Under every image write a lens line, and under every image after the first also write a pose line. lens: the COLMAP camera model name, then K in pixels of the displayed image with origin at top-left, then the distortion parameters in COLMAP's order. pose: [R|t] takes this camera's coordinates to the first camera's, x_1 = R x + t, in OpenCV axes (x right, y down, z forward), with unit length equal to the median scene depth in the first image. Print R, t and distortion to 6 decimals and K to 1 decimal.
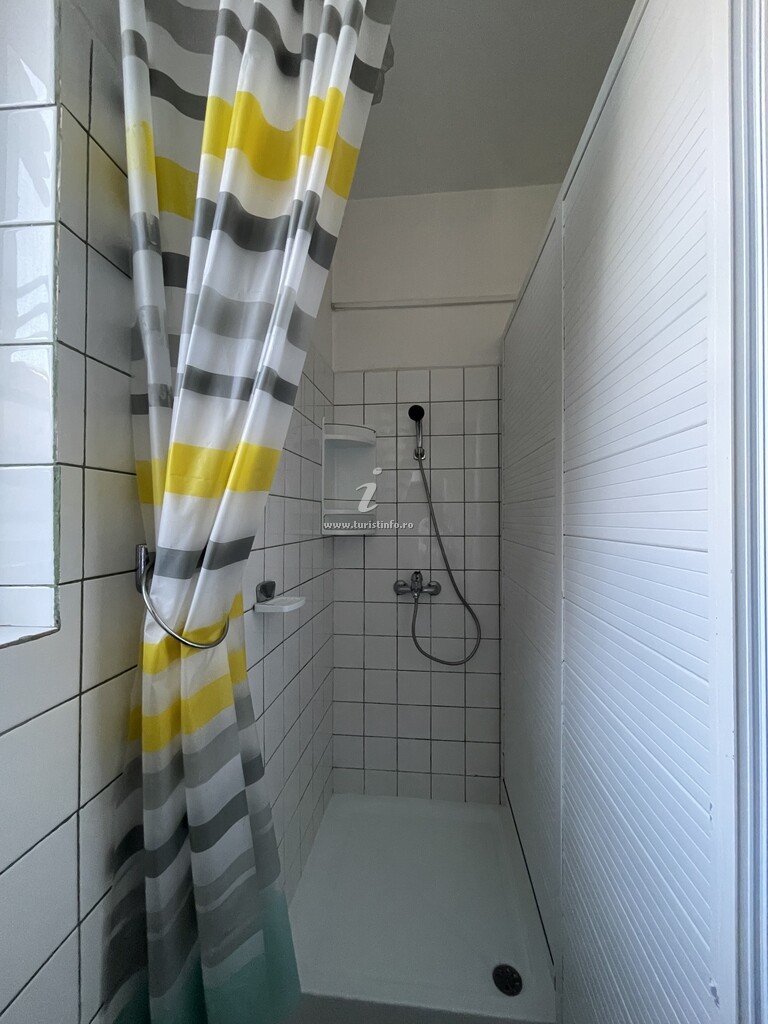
lens RADIAL K [[411.9, 0, 385.6], [0, 411.9, 513.1], [0, 0, 1]] dist [0.003994, 0.000962]
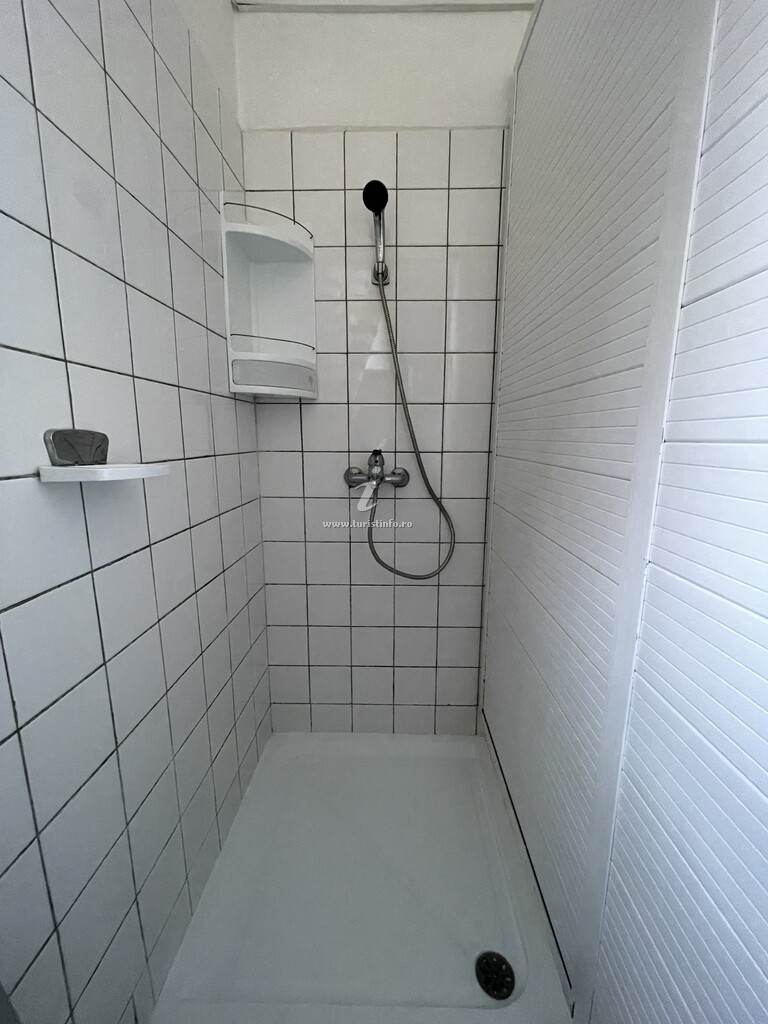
lens RADIAL K [[411.9, 0, 384.0], [0, 411.9, 513.2], [0, 0, 1]] dist [0.003994, 0.000962]
pose [[0.996103, -0.013065, 0.087220, 0.025470], [-0.004147, 0.980935, 0.194291, 0.103615], [-0.088096, -0.193896, 0.977059, 0.277774]]
